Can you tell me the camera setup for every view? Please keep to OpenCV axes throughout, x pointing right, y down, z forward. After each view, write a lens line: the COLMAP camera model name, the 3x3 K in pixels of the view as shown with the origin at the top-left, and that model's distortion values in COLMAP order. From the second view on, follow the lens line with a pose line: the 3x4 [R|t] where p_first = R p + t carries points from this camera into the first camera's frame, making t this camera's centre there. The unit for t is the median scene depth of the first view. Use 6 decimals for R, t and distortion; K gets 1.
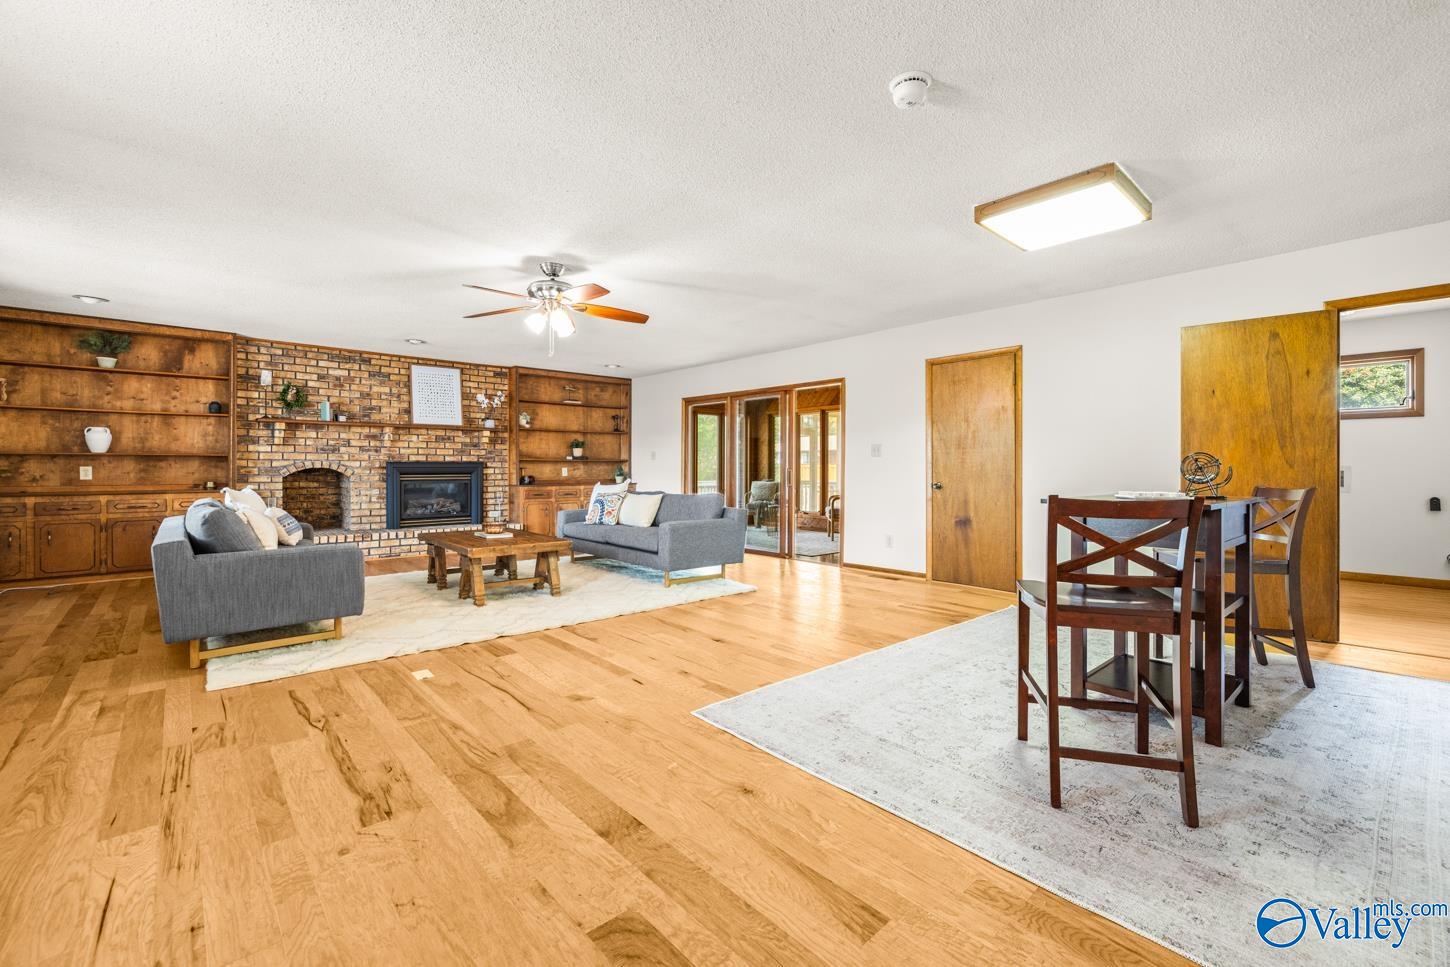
lens RADIAL K [[614.8, 0, 732.3], [0, 614.8, 469.1], [0, 0, 1]] dist [-0.002638, 0.000691]
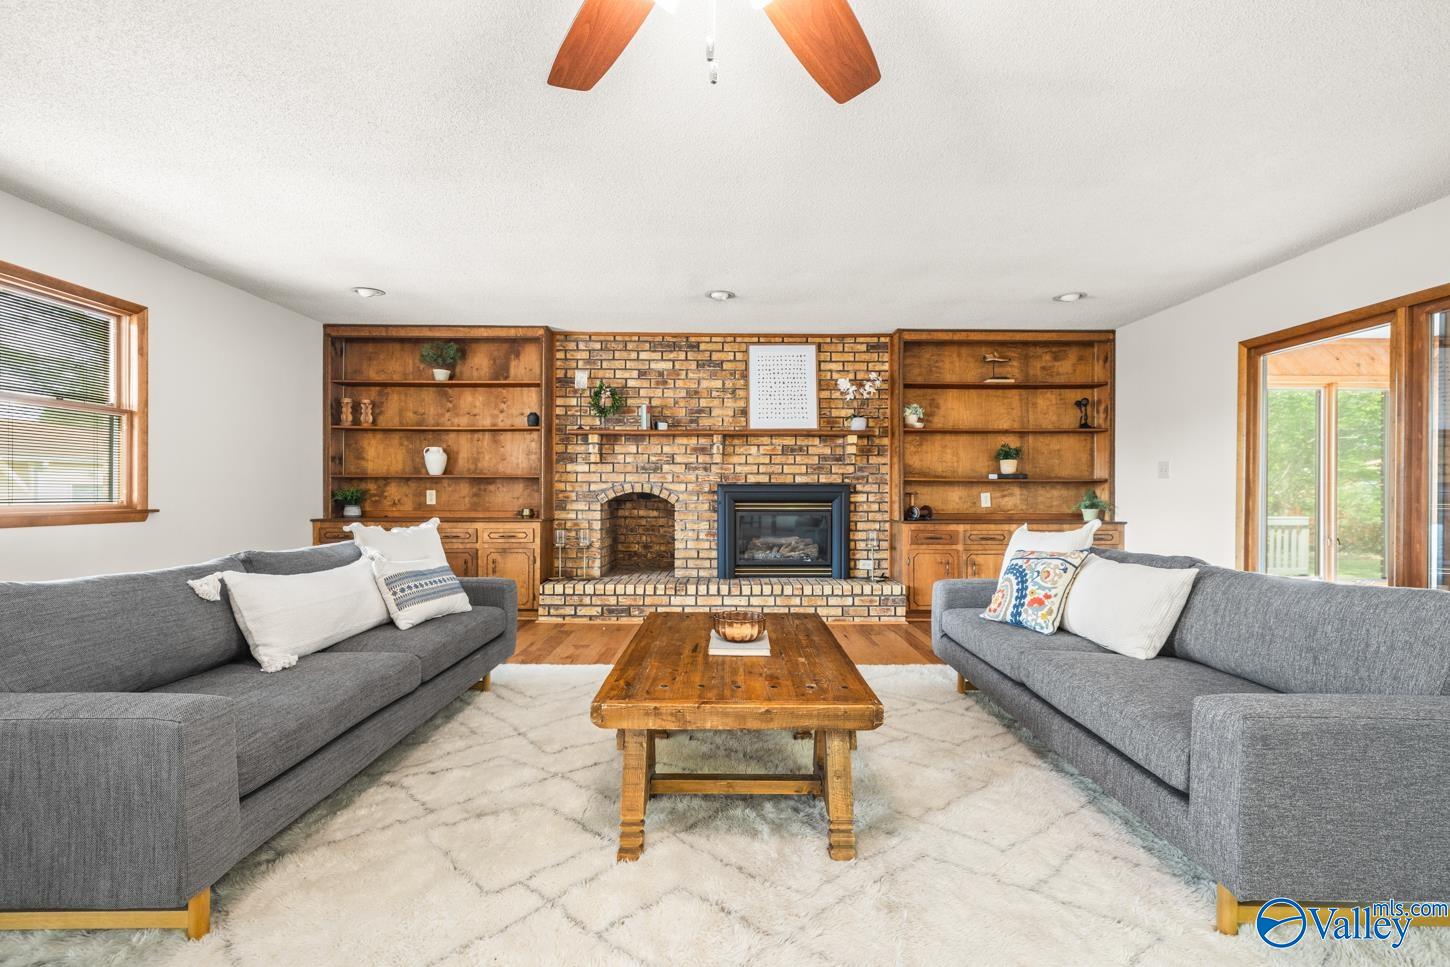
lens RADIAL K [[640.1, 0, 728.5], [0, 640.1, 489.7], [0, 0, 1]] dist [-0.000580, -0.000506]
pose [[0.750170, -0.000166, -0.661245, -0.060911], [-0.004474, 0.999976, -0.005326, -0.001406], [0.661230, 0.006954, 0.750151, 0.458153]]
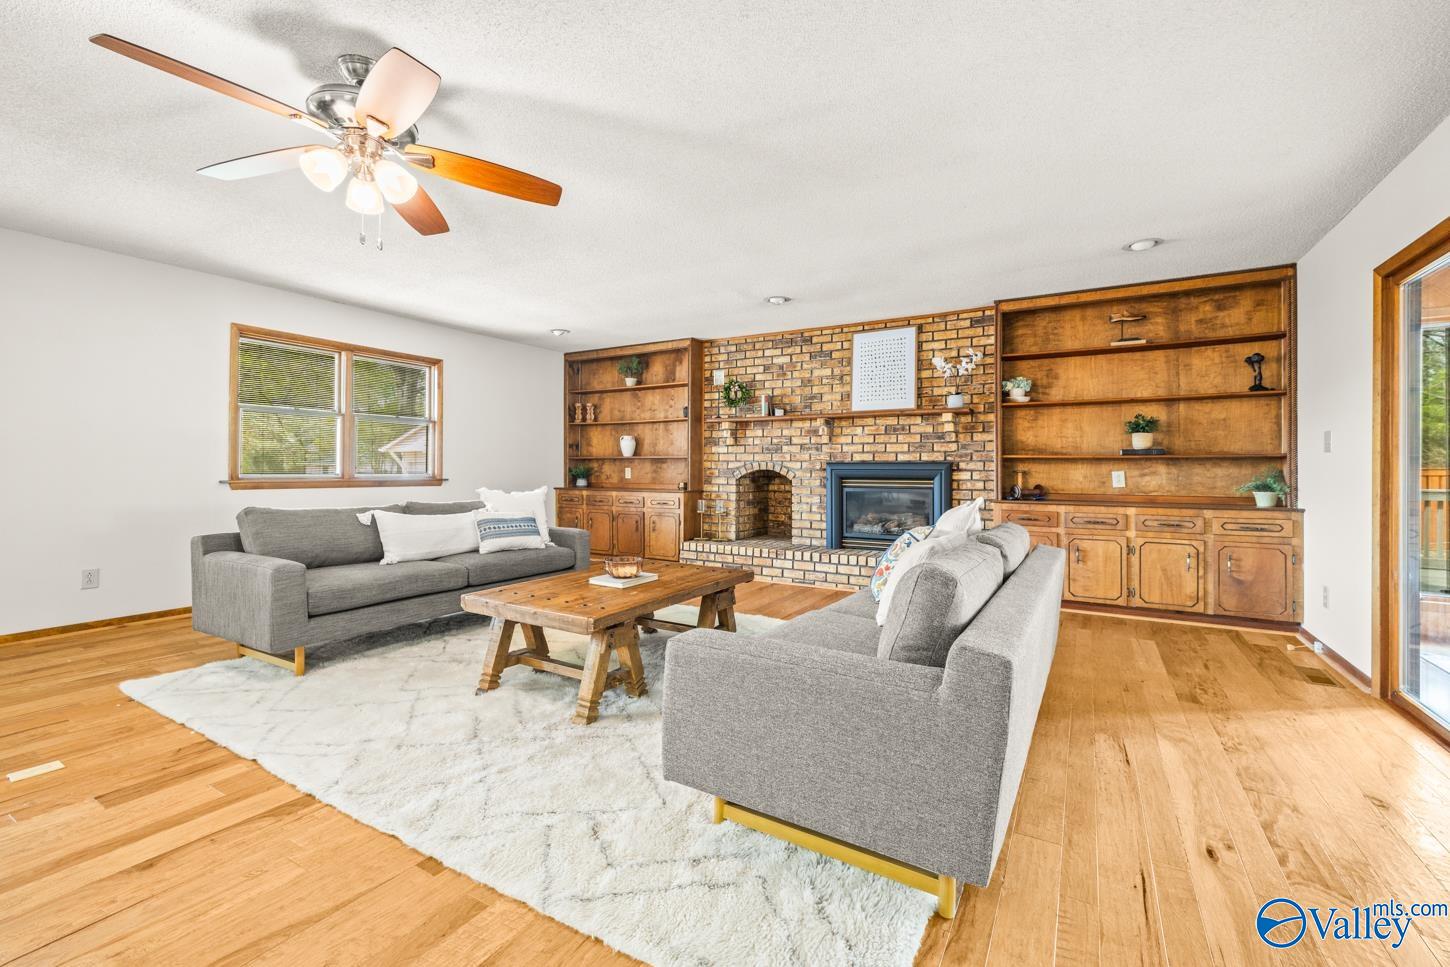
lens RADIAL K [[614.8, 0, 717.3], [0, 614.8, 463.0], [0, 0, 1]] dist [-0.002638, 0.000691]
pose [[0.295836, -0.007863, -0.955206, 0.156835], [-0.007590, 0.999915, -0.010582, -0.001716], [0.955208, 0.010380, 0.295752, 0.644178]]
